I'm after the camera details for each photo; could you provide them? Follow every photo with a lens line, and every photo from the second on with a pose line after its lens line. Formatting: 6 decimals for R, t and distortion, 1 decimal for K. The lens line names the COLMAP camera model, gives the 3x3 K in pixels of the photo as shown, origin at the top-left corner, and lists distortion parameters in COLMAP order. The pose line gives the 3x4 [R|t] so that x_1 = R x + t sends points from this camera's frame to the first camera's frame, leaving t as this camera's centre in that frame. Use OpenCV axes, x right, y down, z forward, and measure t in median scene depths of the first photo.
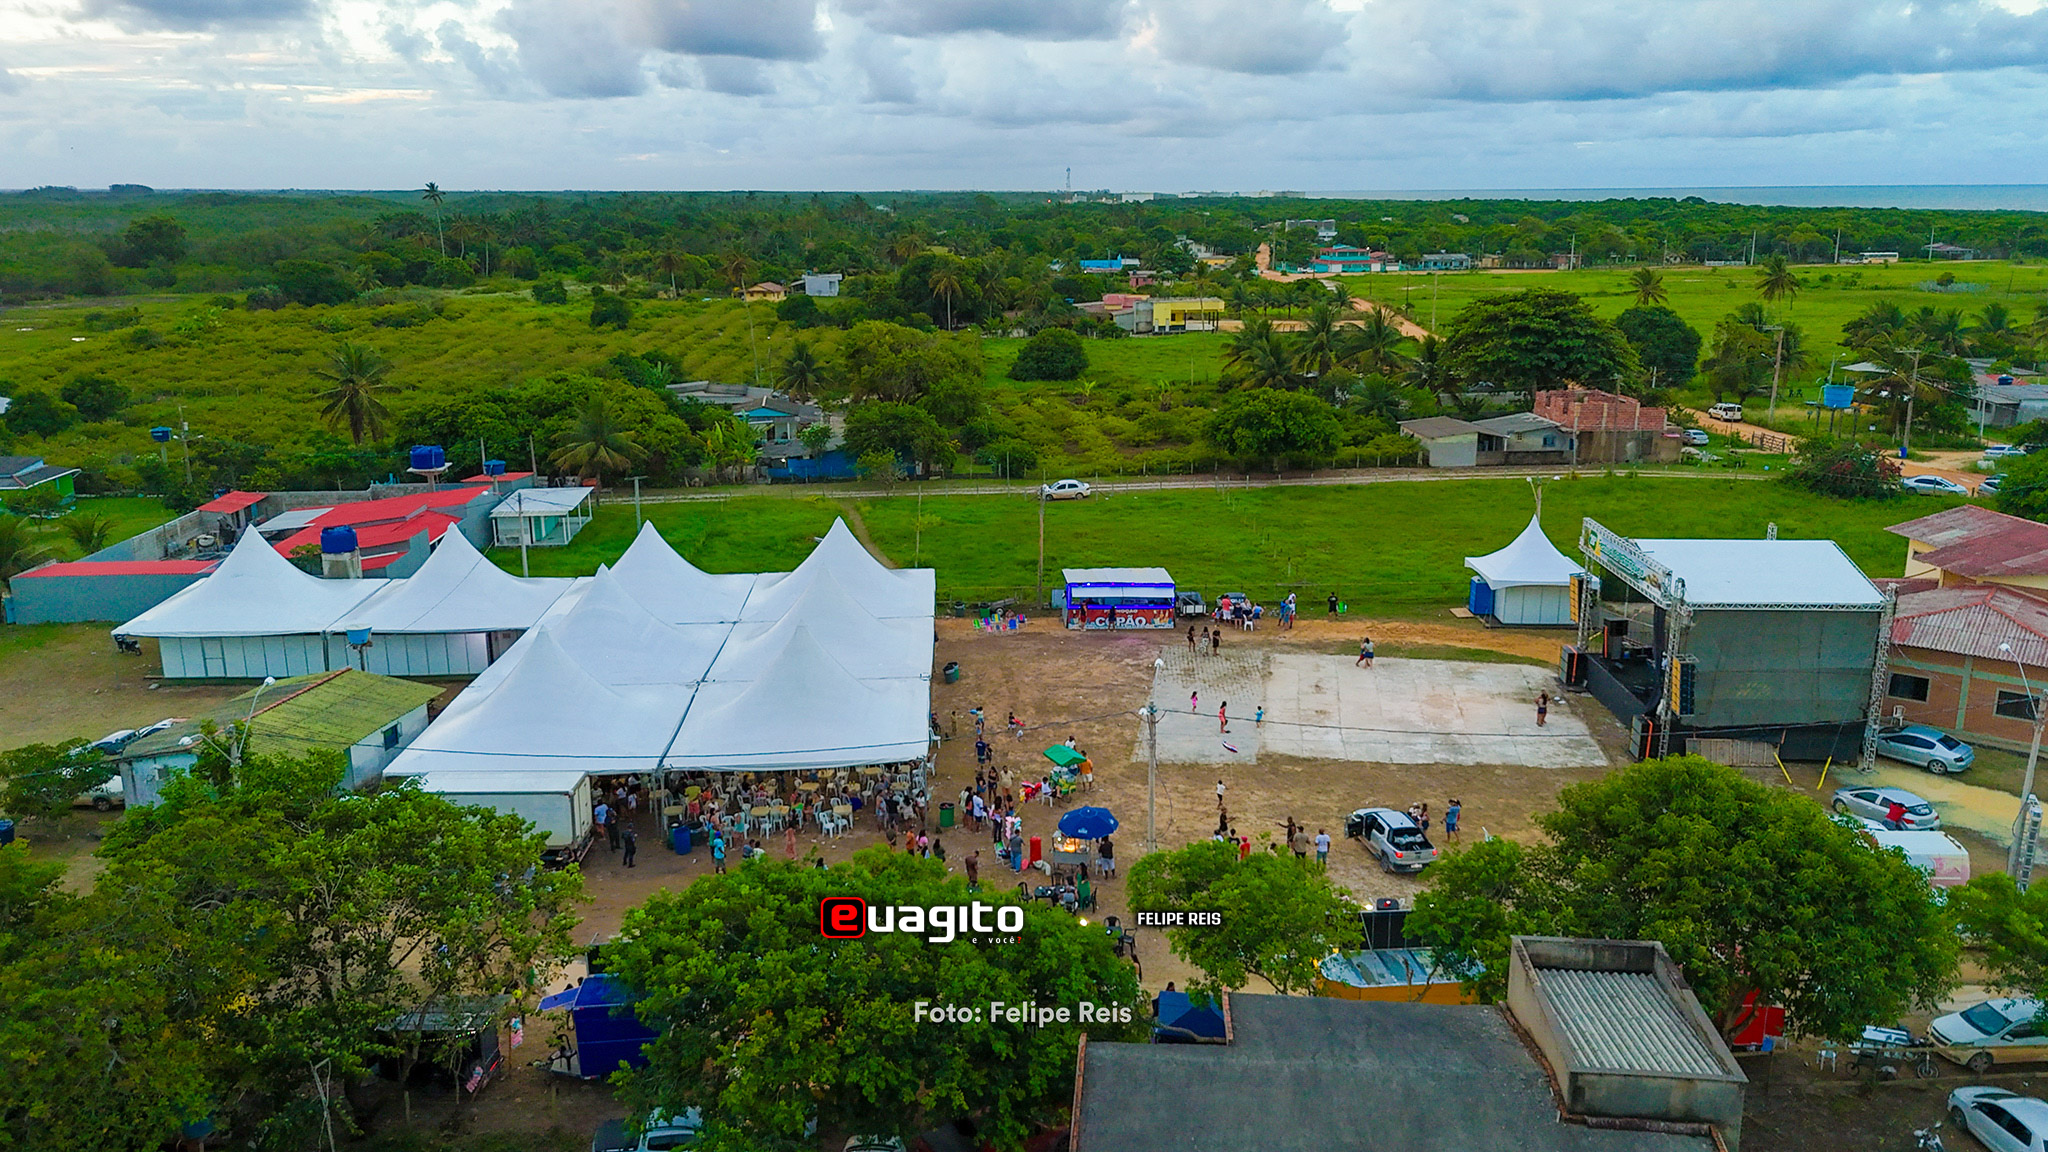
lens RADIAL K [[1544.6, 0, 1024.0], [0, 1544.6, 576.0], [0, 0, 1]] dist [0.066407, -0.069196]
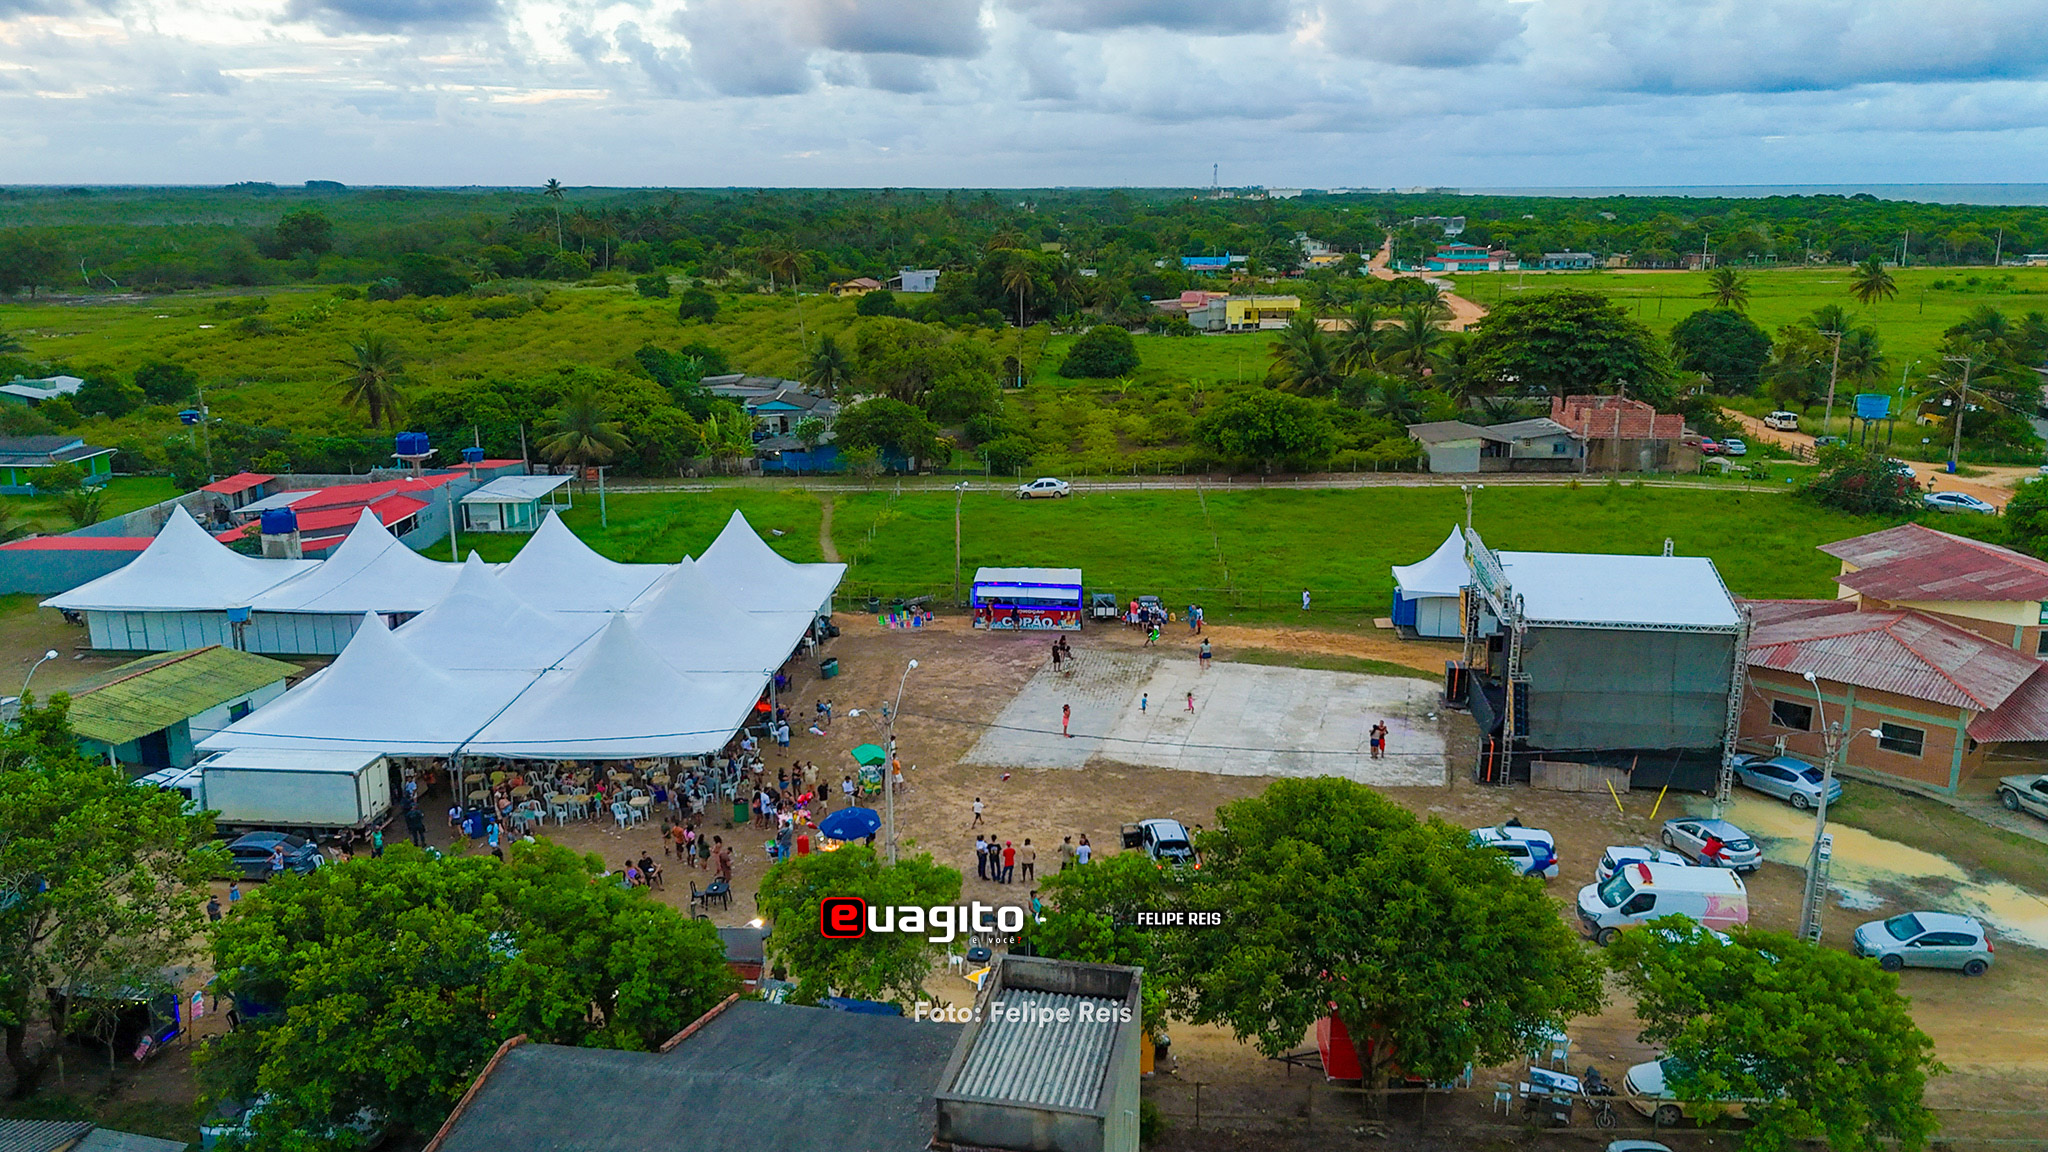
lens RADIAL K [[1544.6, 0, 1024.0], [0, 1544.6, 576.0], [0, 0, 1]] dist [0.066407, -0.069196]
pose [[0.994963, 0.026226, -0.096752, 0.103579], [-0.026014, 0.999656, 0.003446, -0.002232], [0.096810, -0.000912, 0.995303, 0.009664]]
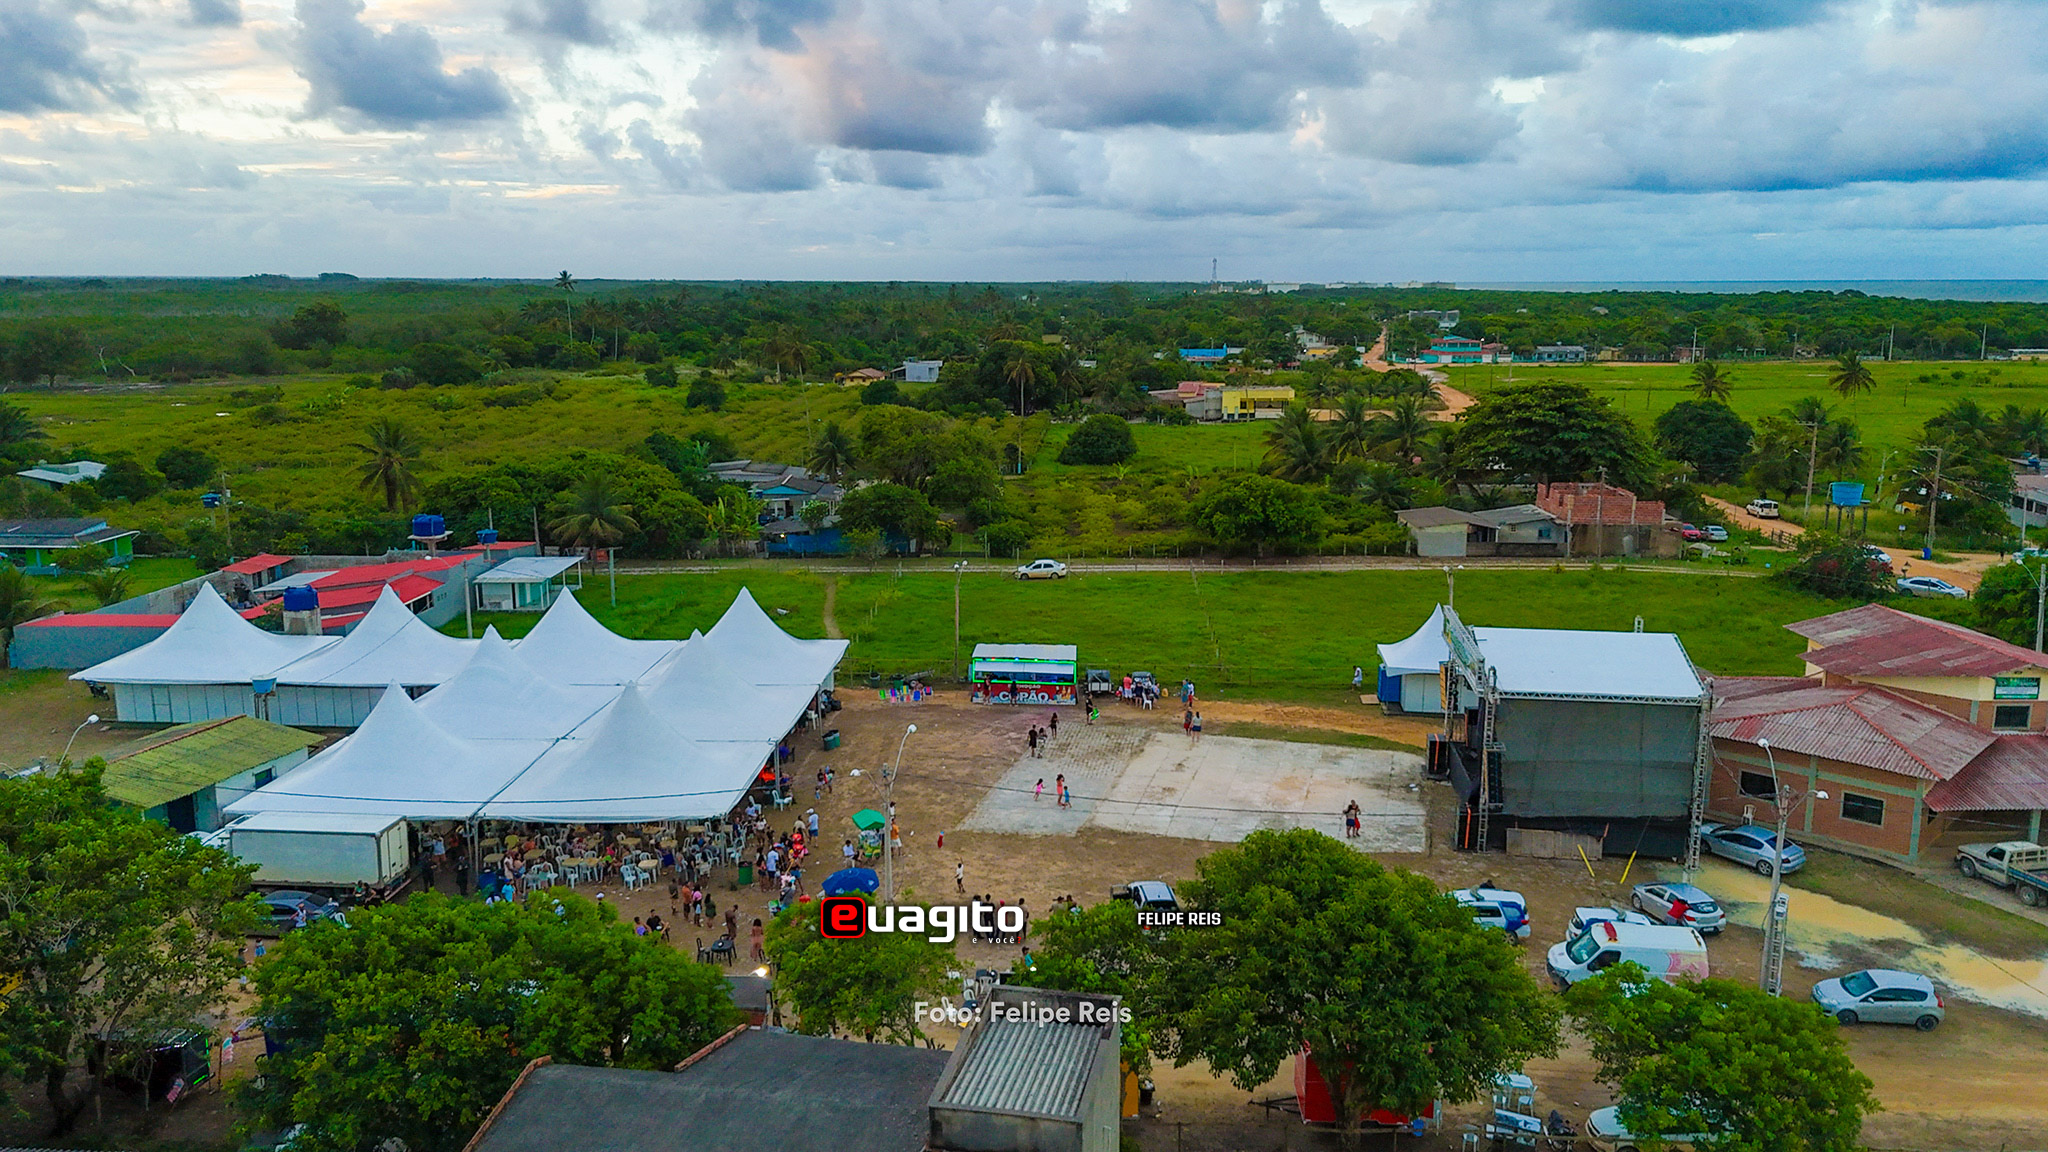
lens RADIAL K [[1544.6, 0, 1024.0], [0, 1544.6, 576.0], [0, 0, 1]] dist [0.066407, -0.069196]
pose [[0.994777, 0.023486, -0.099334, 0.108083], [-0.028915, 0.998145, -0.053575, 0.002911], [0.097891, 0.056167, 0.993611, -0.012631]]
